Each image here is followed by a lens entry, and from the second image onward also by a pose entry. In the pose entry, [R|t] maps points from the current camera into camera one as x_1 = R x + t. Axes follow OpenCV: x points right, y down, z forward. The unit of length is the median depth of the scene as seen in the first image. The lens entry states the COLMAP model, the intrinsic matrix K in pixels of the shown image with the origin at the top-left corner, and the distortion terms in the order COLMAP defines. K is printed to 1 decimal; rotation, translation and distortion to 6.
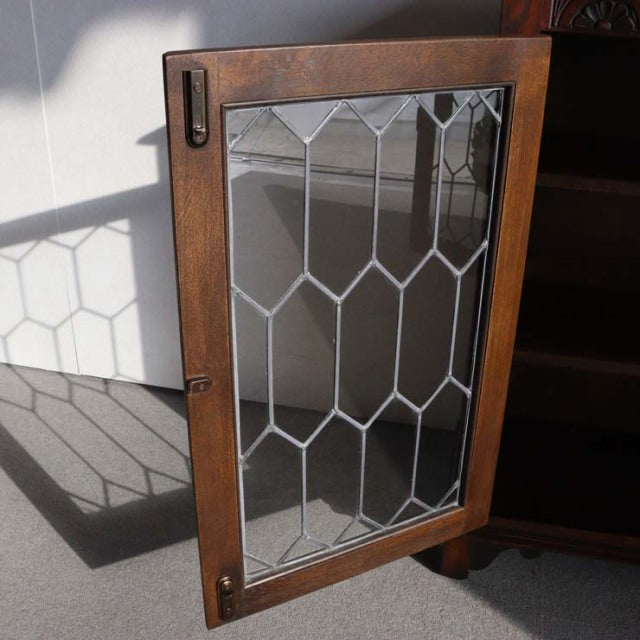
lens RADIAL K [[802.9, 0, 320.0], [0, 802.9, 320.0], [0, 0, 1]] dist [-0.130929, 0.014899]
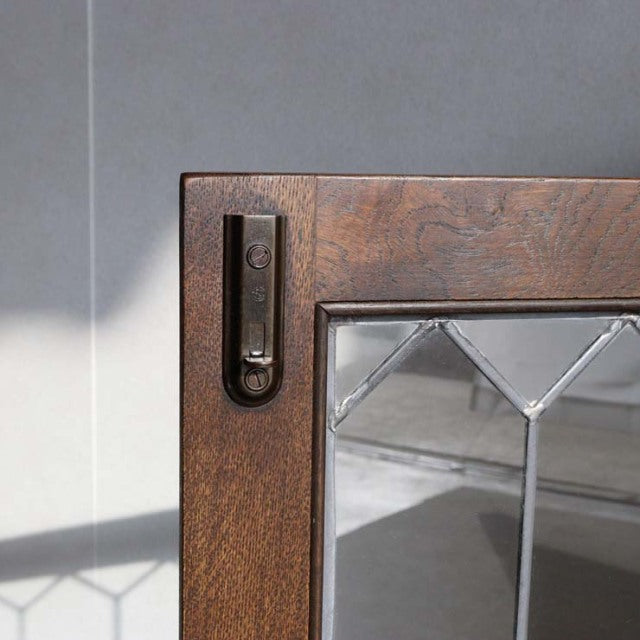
lens RADIAL K [[1171.1, 0, 320.0], [0, 1171.1, 320.0], [0, 0, 1]] dist [-0.008086, -0.051063]
pose [[0.973745, 0.035532, -0.224850, 0.011058], [-0.105703, 0.945375, -0.308372, -0.069282], [0.201610, 0.324043, 0.924310, 0.394857]]
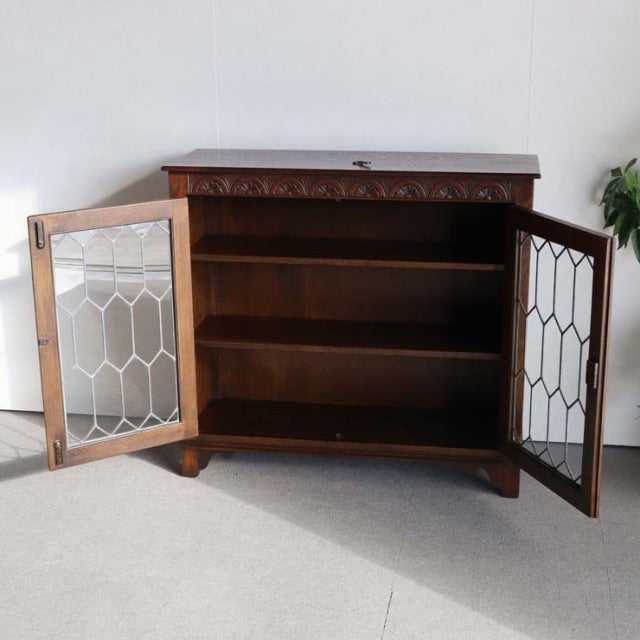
lens RADIAL K [[1171.1, 0, 320.0], [0, 1171.1, 320.0], [0, 0, 1]] dist [-0.008086, -0.051063]
pose [[0.996397, -0.045591, 0.071511, 0.457845], [0.056461, 0.985787, -0.158228, 0.649671], [-0.063281, 0.161696, 0.984810, -2.710693]]
